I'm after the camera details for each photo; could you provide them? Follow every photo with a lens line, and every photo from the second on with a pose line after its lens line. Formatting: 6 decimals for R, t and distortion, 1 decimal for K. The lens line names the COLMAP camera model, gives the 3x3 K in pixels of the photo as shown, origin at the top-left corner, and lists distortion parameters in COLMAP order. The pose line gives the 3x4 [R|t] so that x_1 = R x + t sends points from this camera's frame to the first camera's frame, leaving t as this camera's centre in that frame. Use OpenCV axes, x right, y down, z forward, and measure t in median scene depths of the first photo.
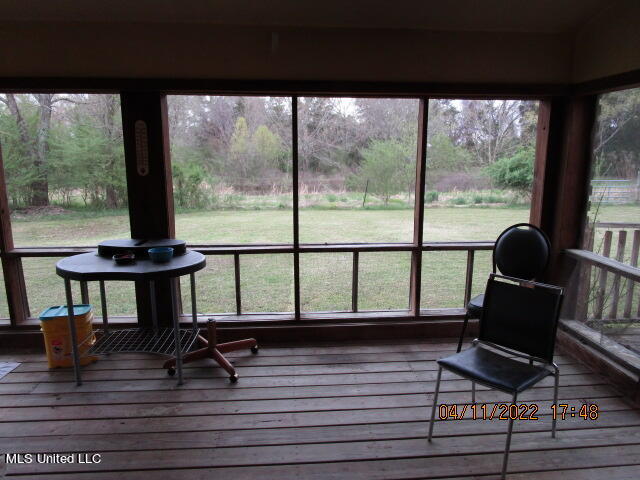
lens RADIAL K [[457.6, 0, 323.3], [0, 457.6, 244.5], [0, 0, 1]] dist [-0.027251, 0.010093]
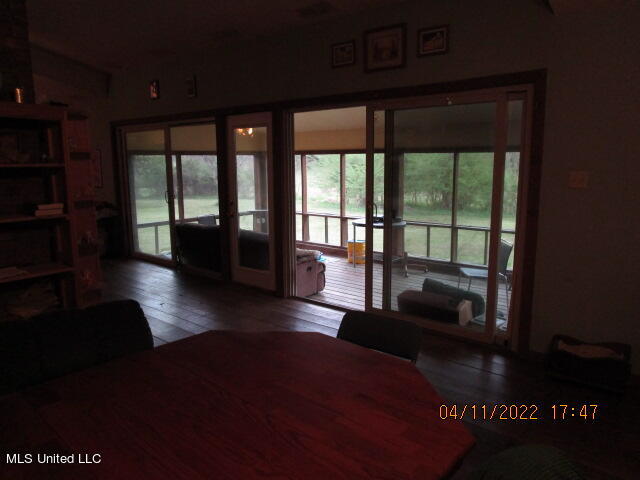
lens RADIAL K [[457.6, 0, 319.7], [0, 457.6, 233.9], [0, 0, 1]] dist [-0.027251, 0.010093]
pose [[0.722186, 0.099269, -0.684538, 0.187558], [-0.124435, 0.992148, 0.012599, 0.018992], [0.680414, 0.076081, 0.728868, -0.181906]]
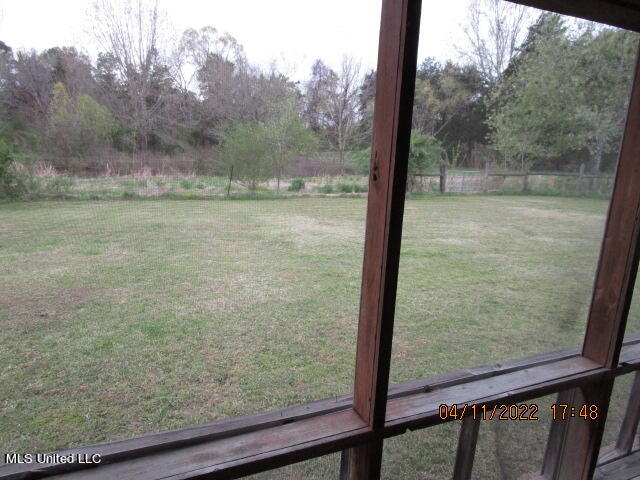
lens RADIAL K [[457.6, 0, 320.3], [0, 457.6, 238.5], [0, 0, 1]] dist [-0.027251, 0.010093]
pose [[0.943531, -0.025199, 0.330324, -0.044578], [0.016016, 0.999407, 0.030493, -0.030574], [-0.330897, -0.023480, 0.943375, 0.144579]]
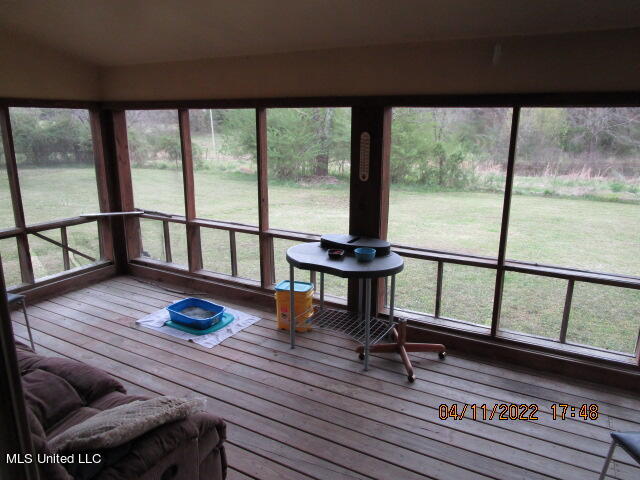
lens RADIAL K [[457.6, 0, 318.8], [0, 457.6, 244.8], [0, 0, 1]] dist [-0.027251, 0.010093]
pose [[0.835751, 0.142728, -0.530234, 0.025926], [-0.111015, 0.989607, 0.091400, -0.016359], [0.537769, -0.017524, 0.842910, -0.003398]]
